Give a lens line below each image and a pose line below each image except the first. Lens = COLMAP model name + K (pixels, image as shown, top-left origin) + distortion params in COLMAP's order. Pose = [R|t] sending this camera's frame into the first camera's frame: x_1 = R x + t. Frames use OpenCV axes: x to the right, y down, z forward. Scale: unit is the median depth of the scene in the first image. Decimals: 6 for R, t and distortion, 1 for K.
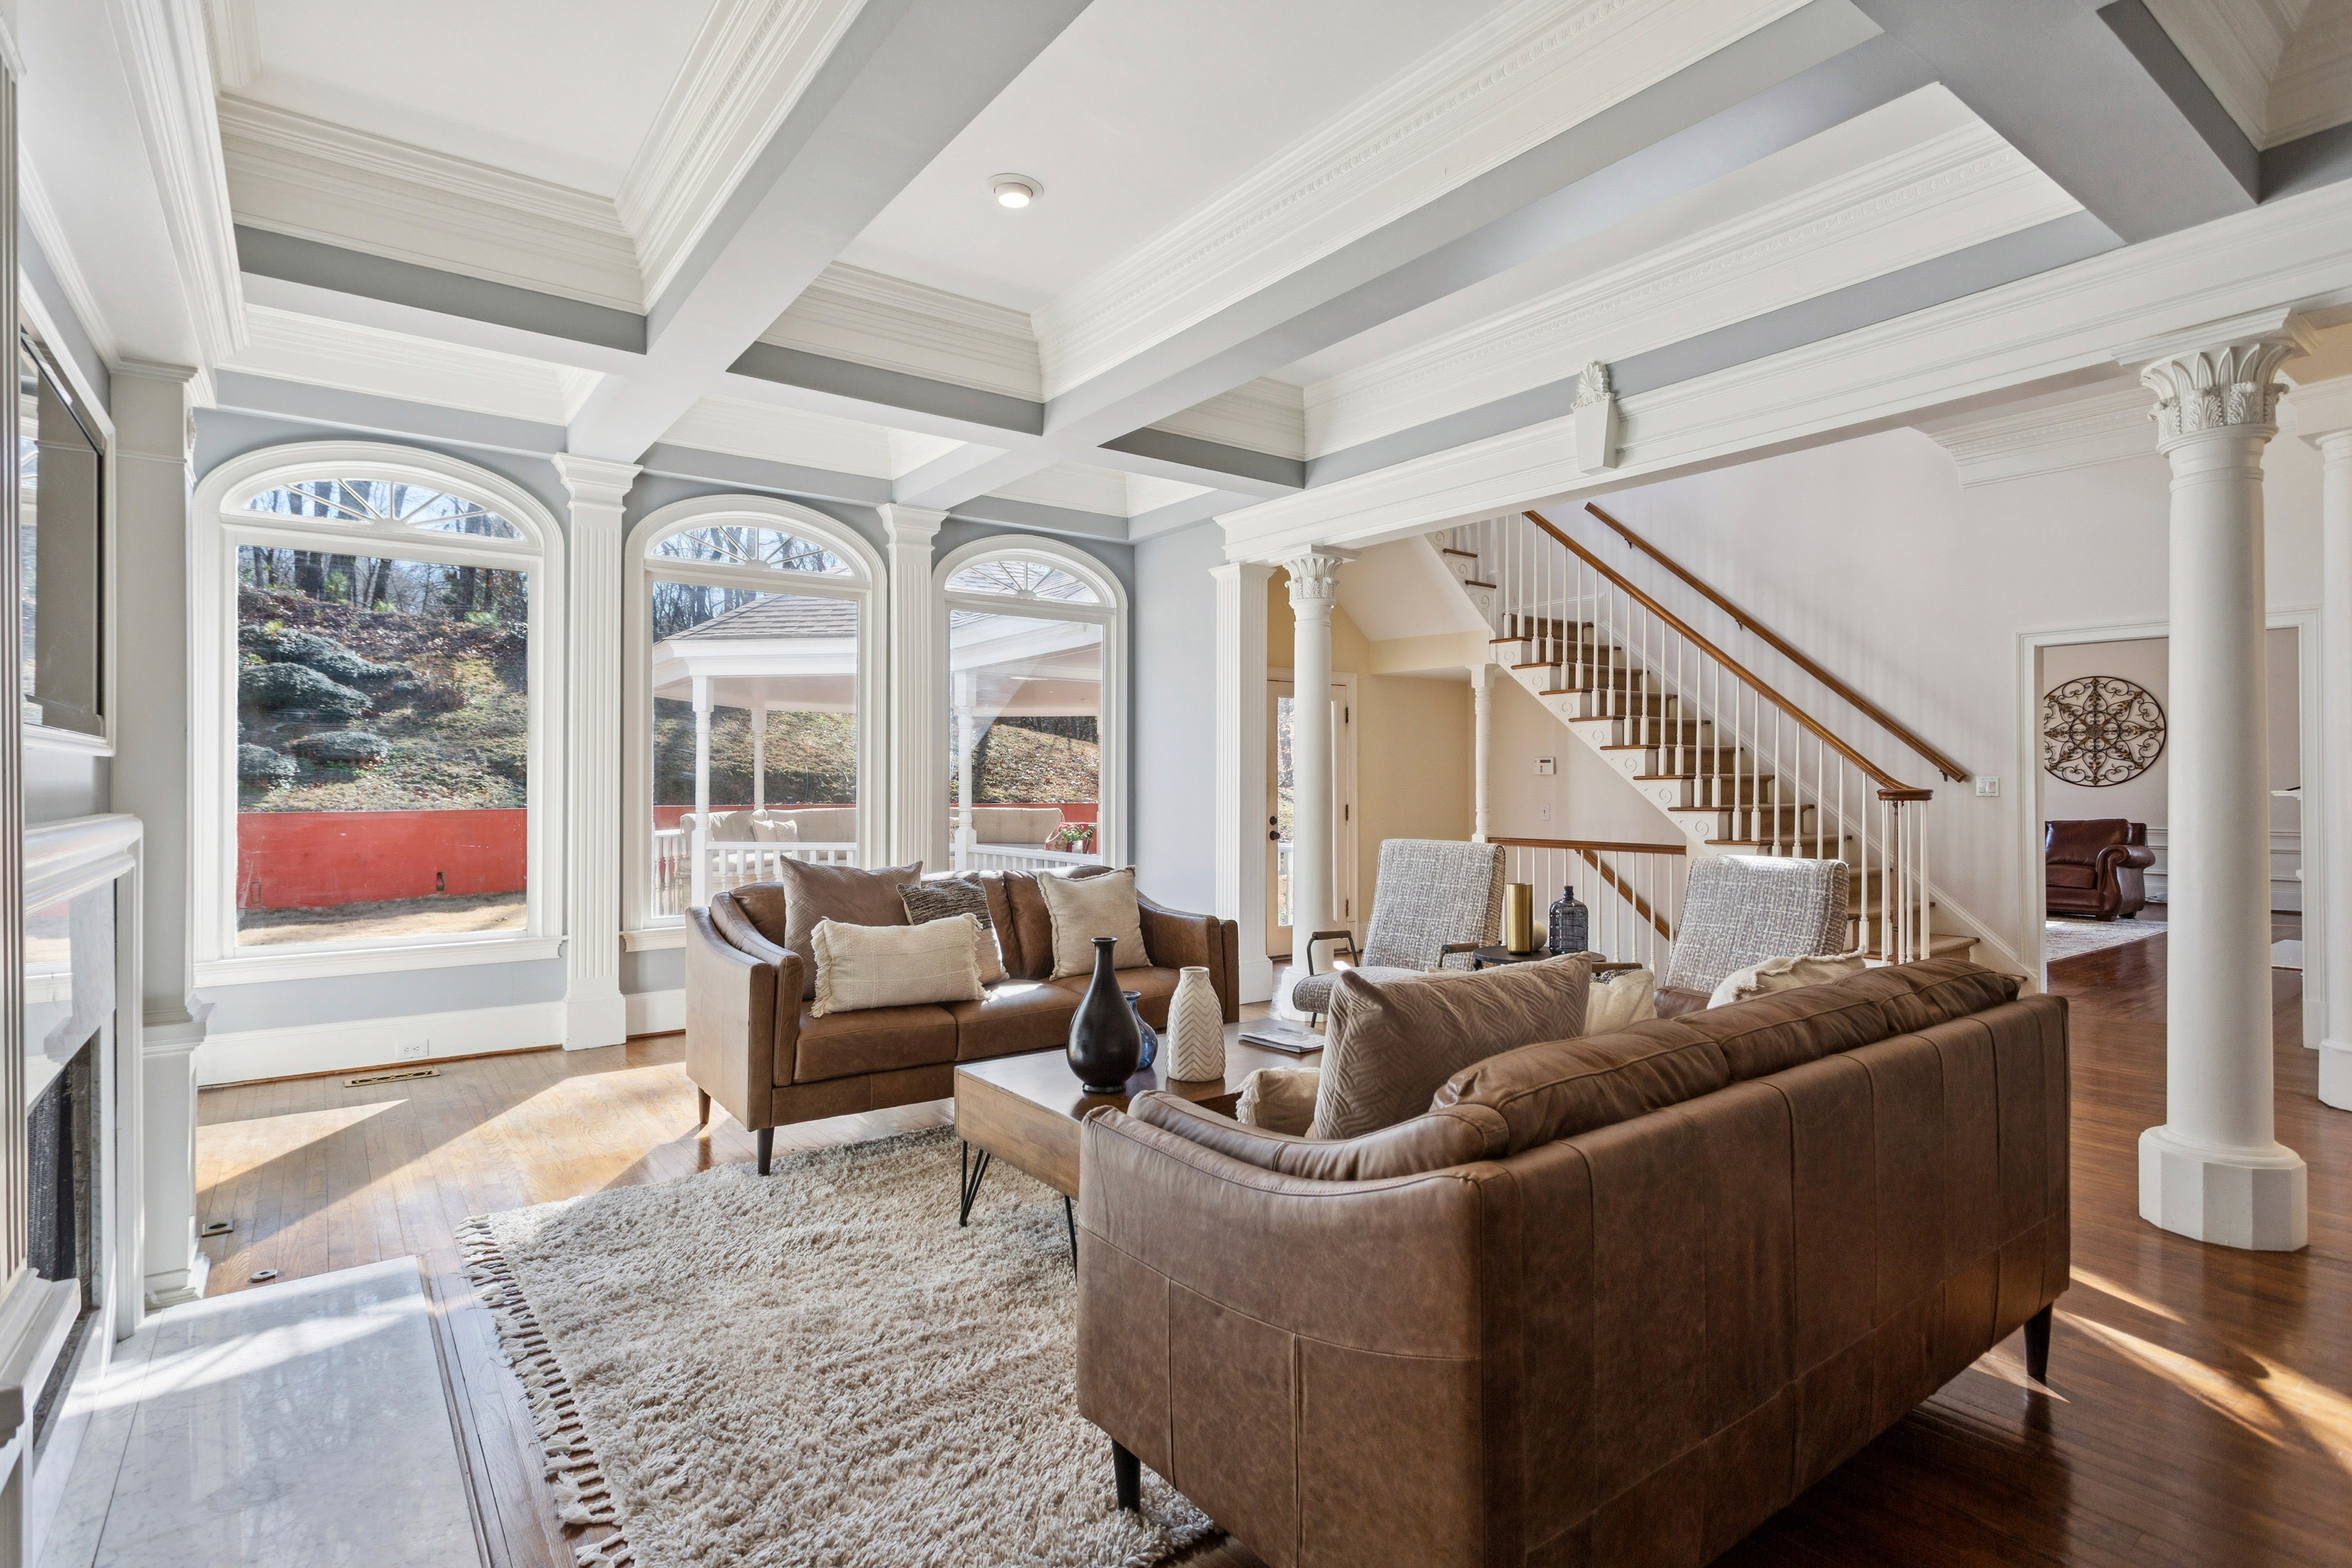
lens RADIAL K [[1163.3, 0, 1168.4], [0, 1163.3, 774.5], [0, 0, 1]] dist [-0.017930, 0.001722]
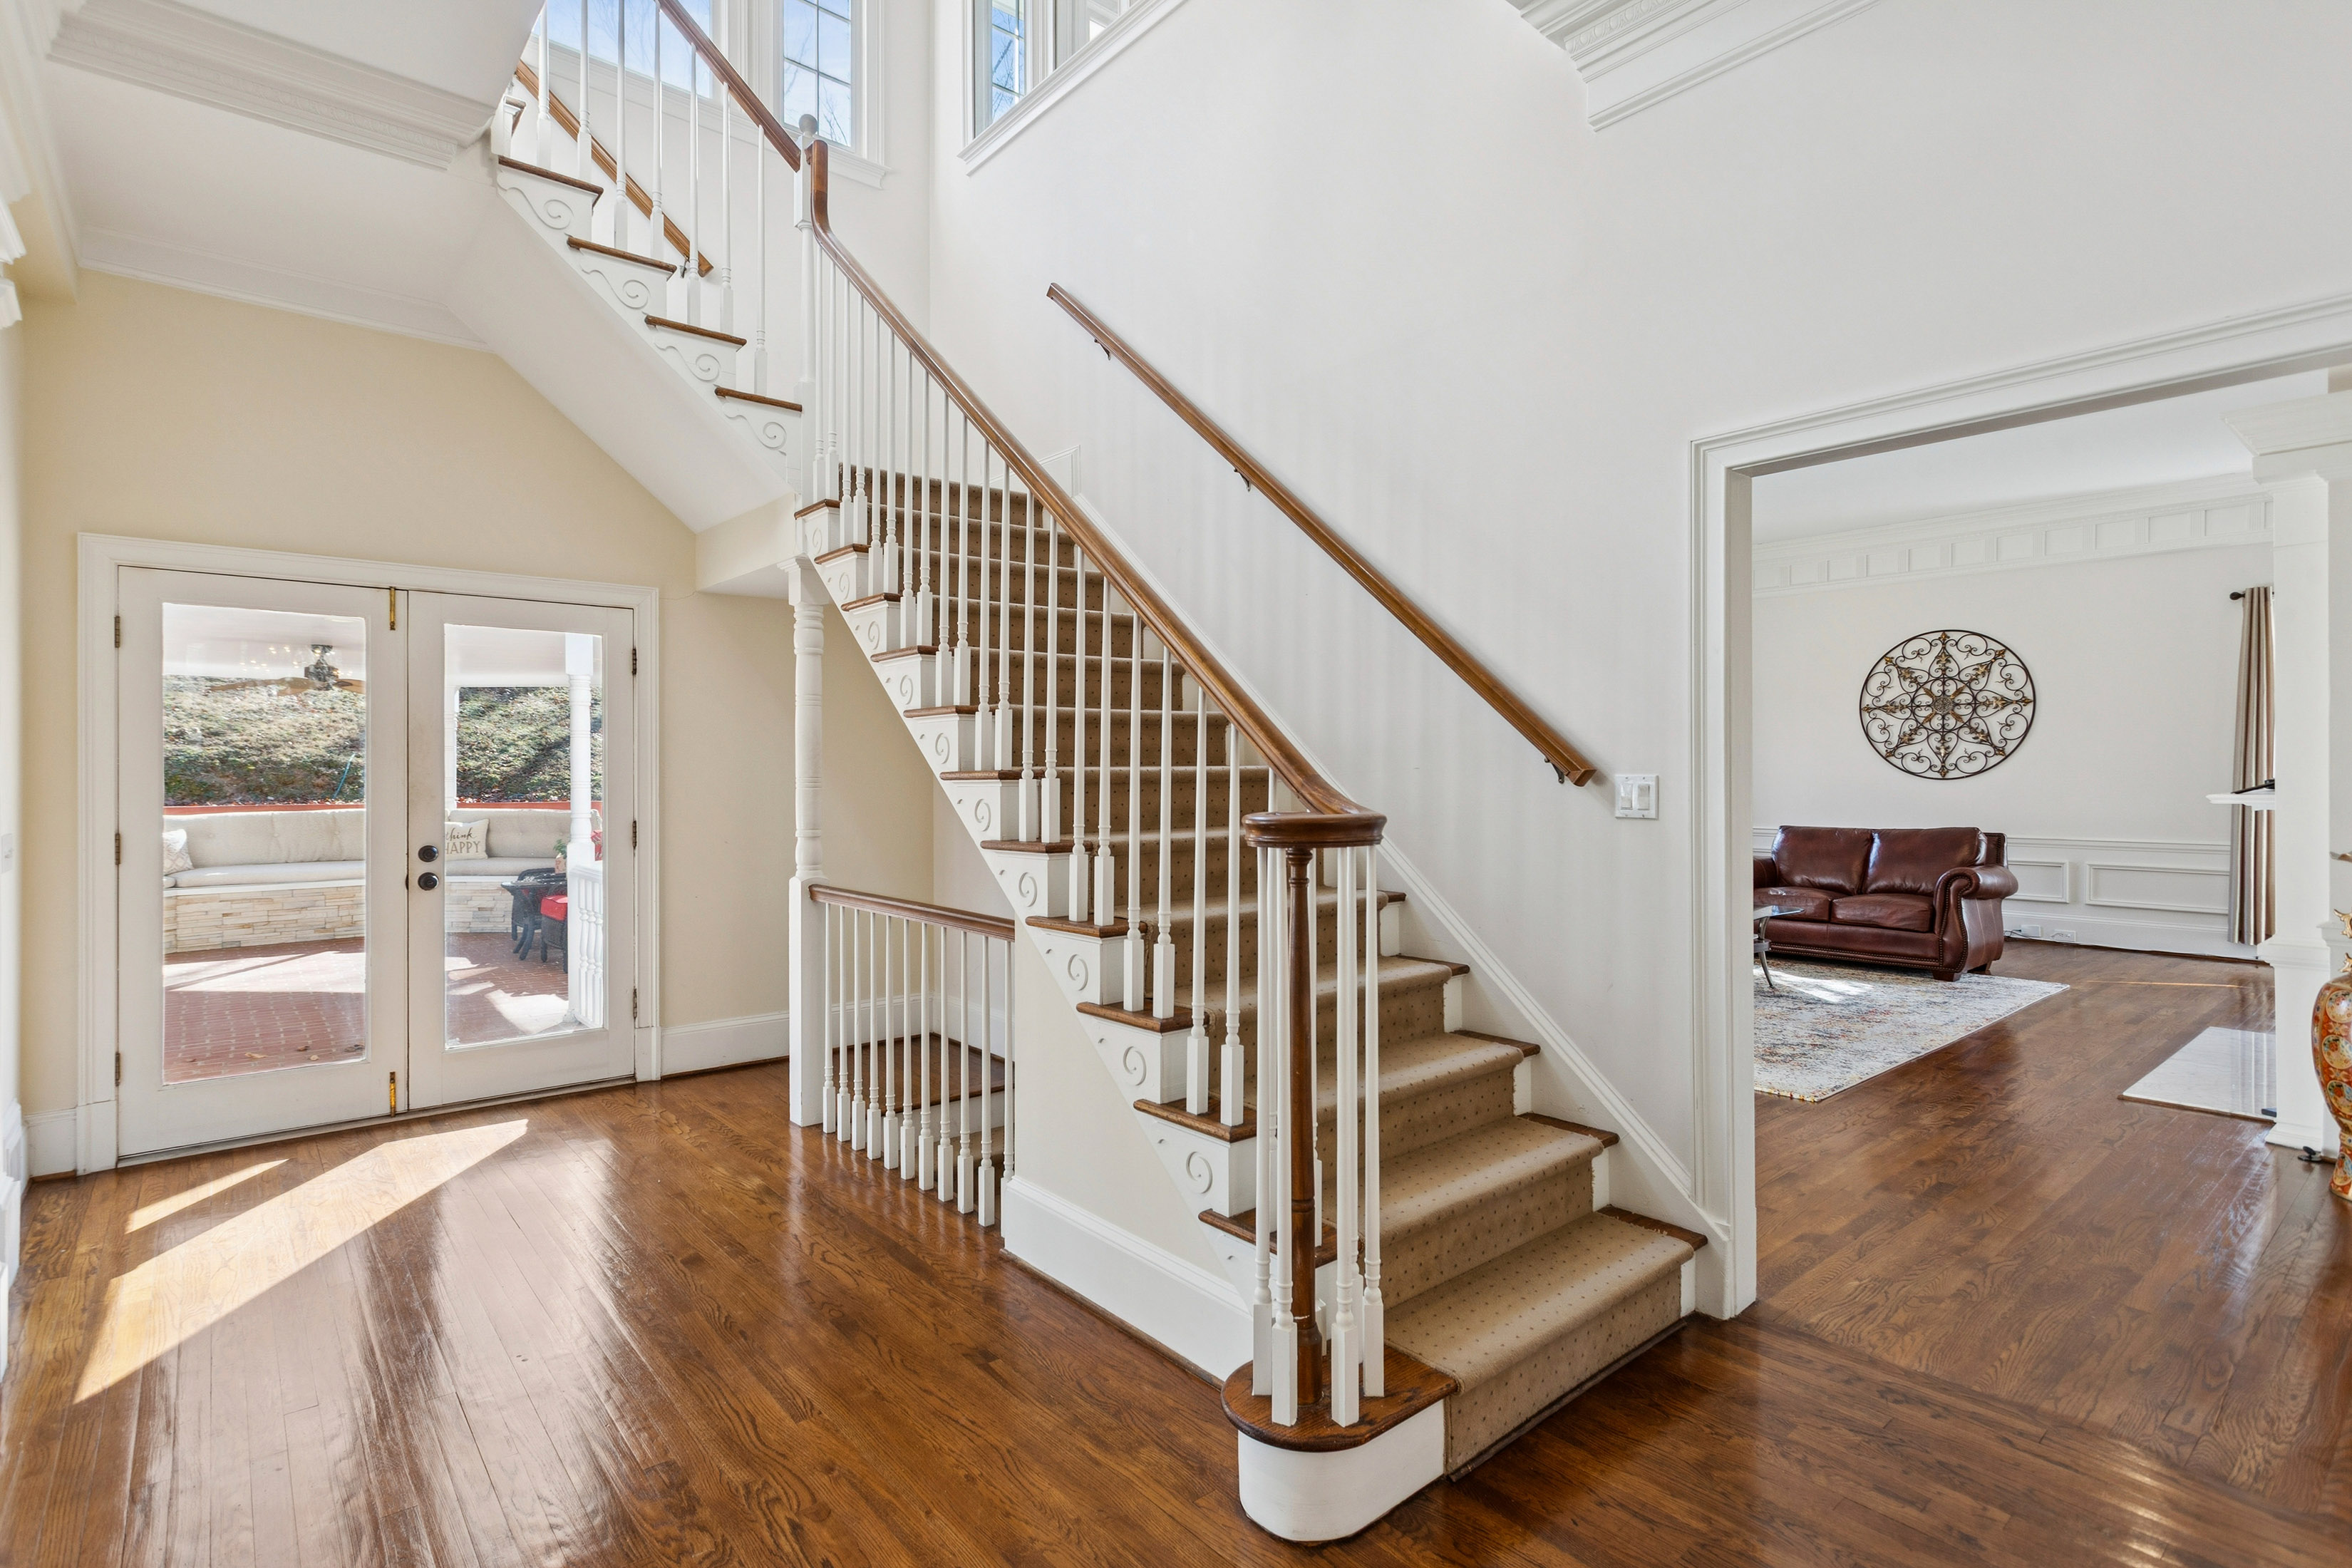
lens RADIAL K [[1135.1, 0, 1190.2], [0, 1135.1, 776.4], [0, 0, 1]] dist [0.001843, -0.000317]
pose [[0.997390, -0.002132, 0.072170, 0.276312], [0.001174, 0.999911, 0.013310, -0.001678], [-0.072192, -0.013191, 0.997304, 0.313373]]
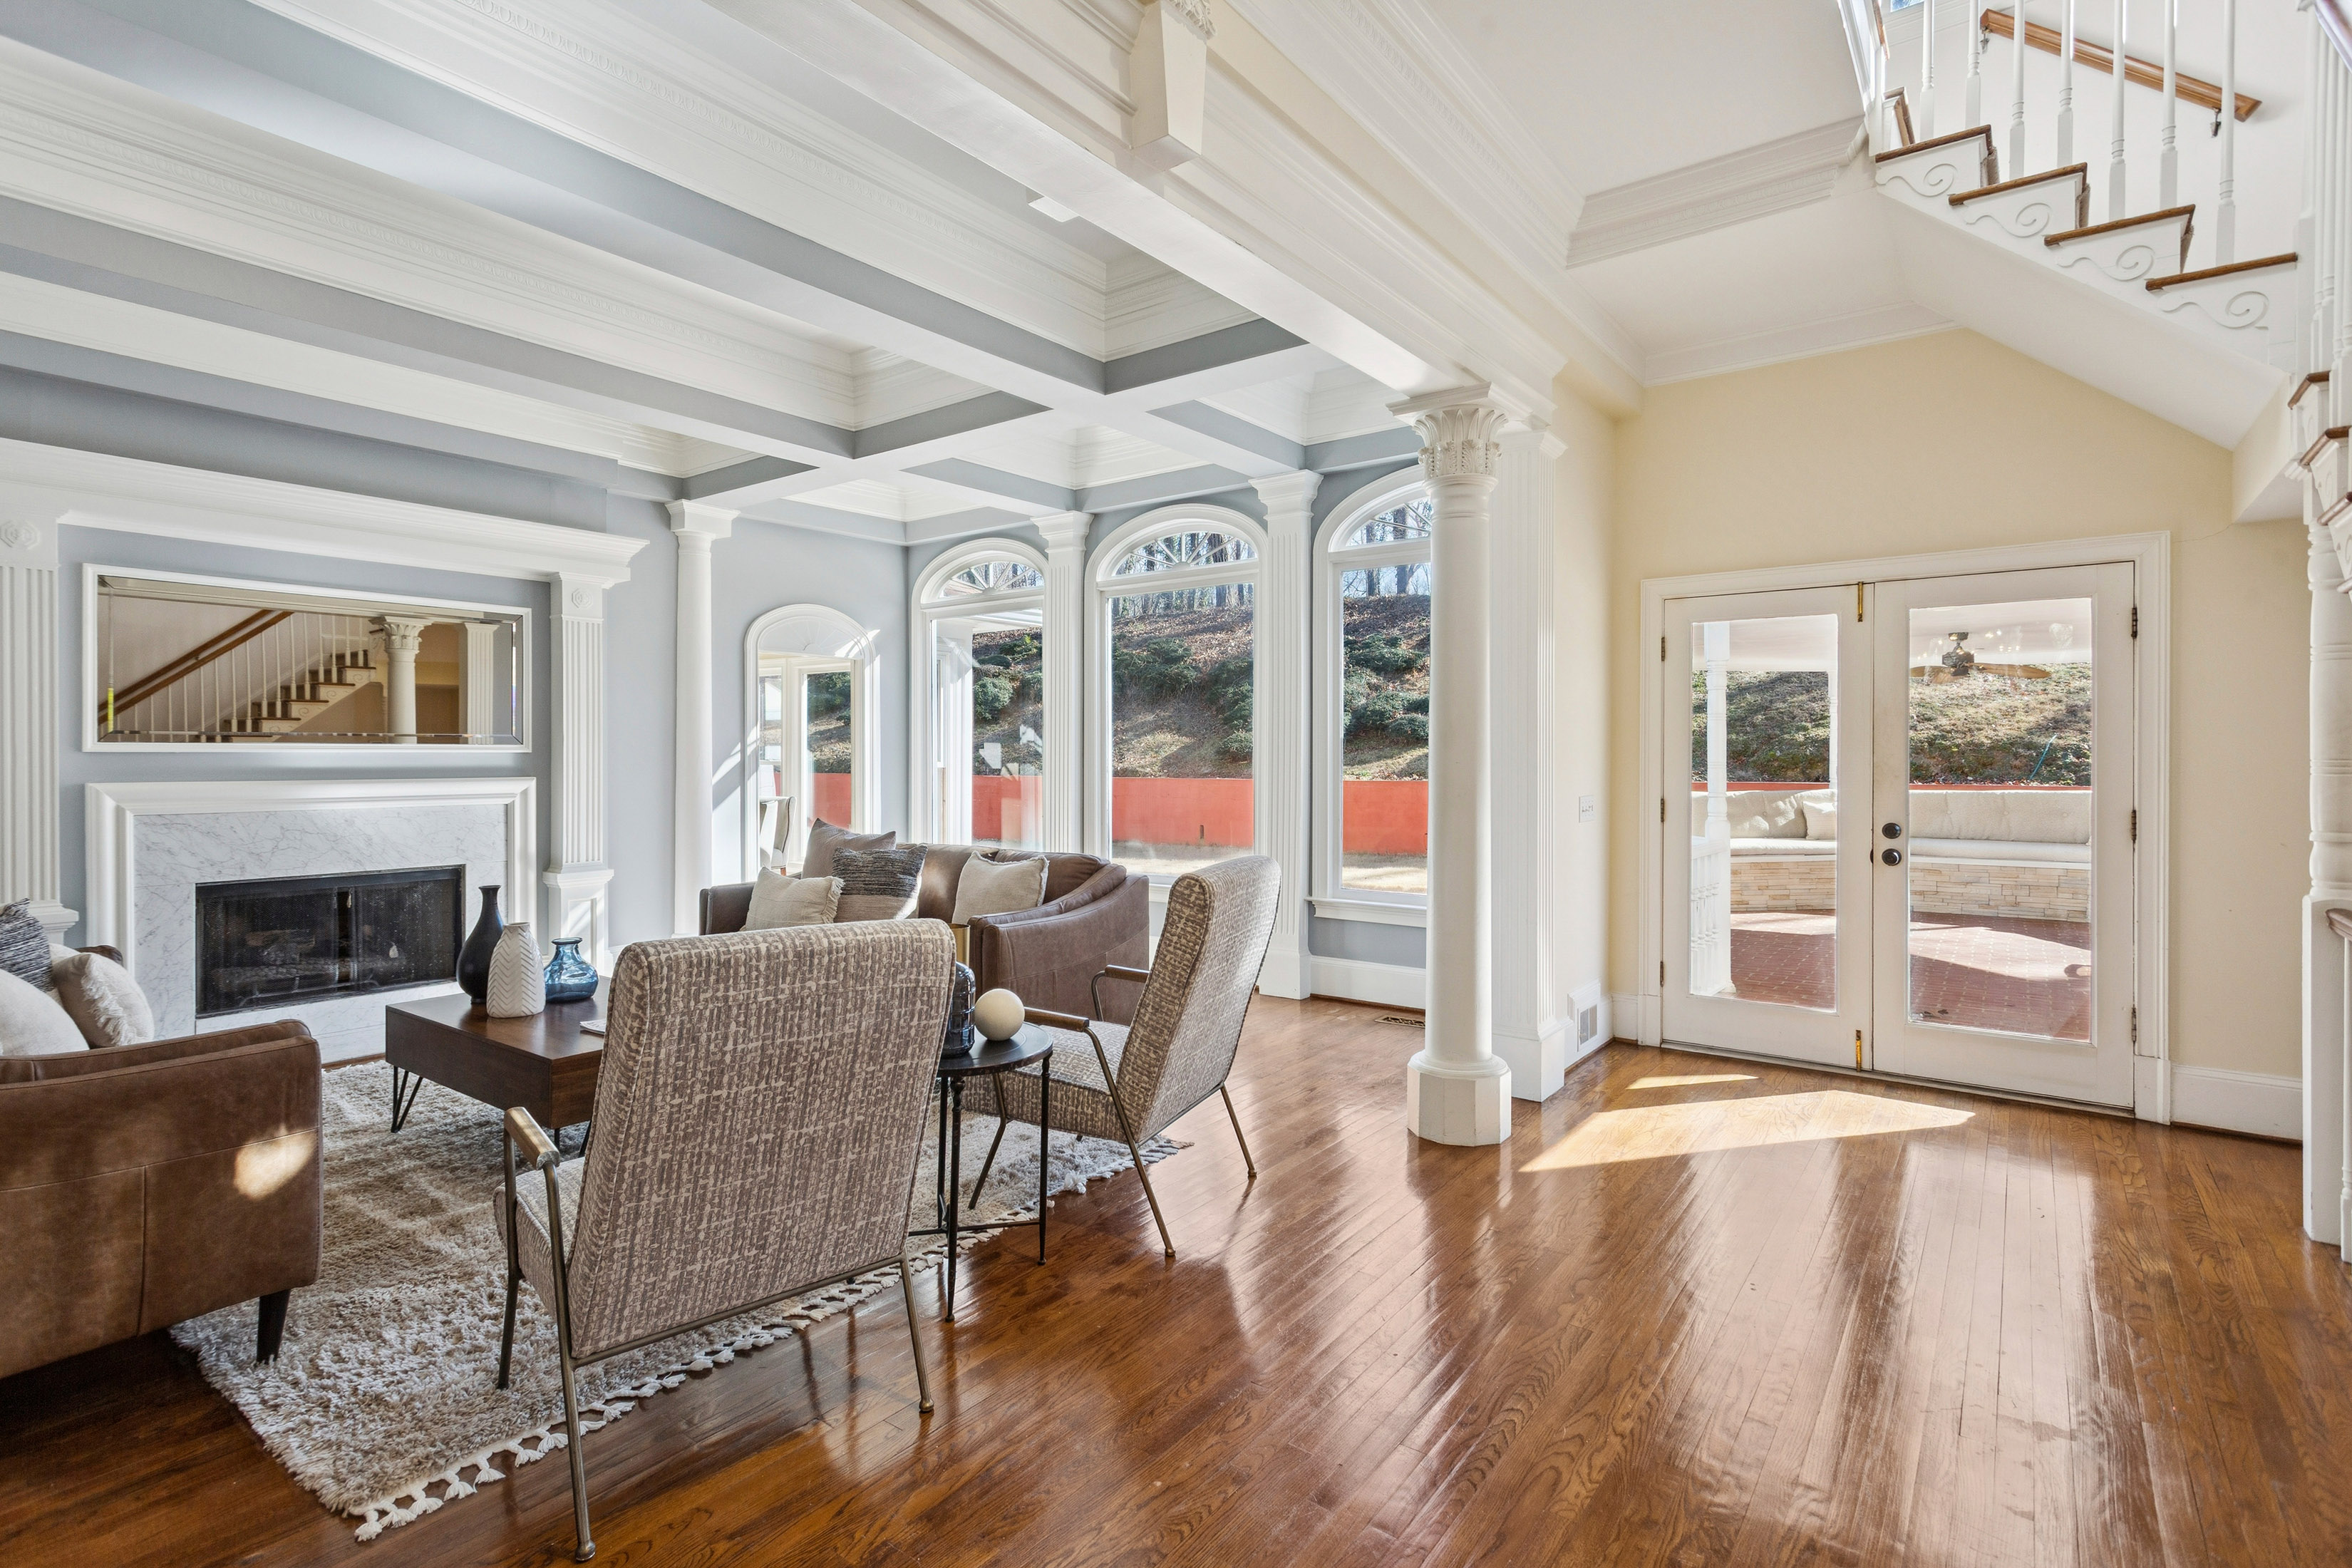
lens RADIAL K [[1135.1, 0, 1165.5], [0, 1135.1, 751.4], [0, 0, 1]] dist [0.001843, -0.000317]
pose [[0.272185, -0.004563, -0.962234, 0.358768], [0.010082, 0.999947, -0.001890, -0.000759], [0.962192, -0.009187, 0.272217, 0.354771]]
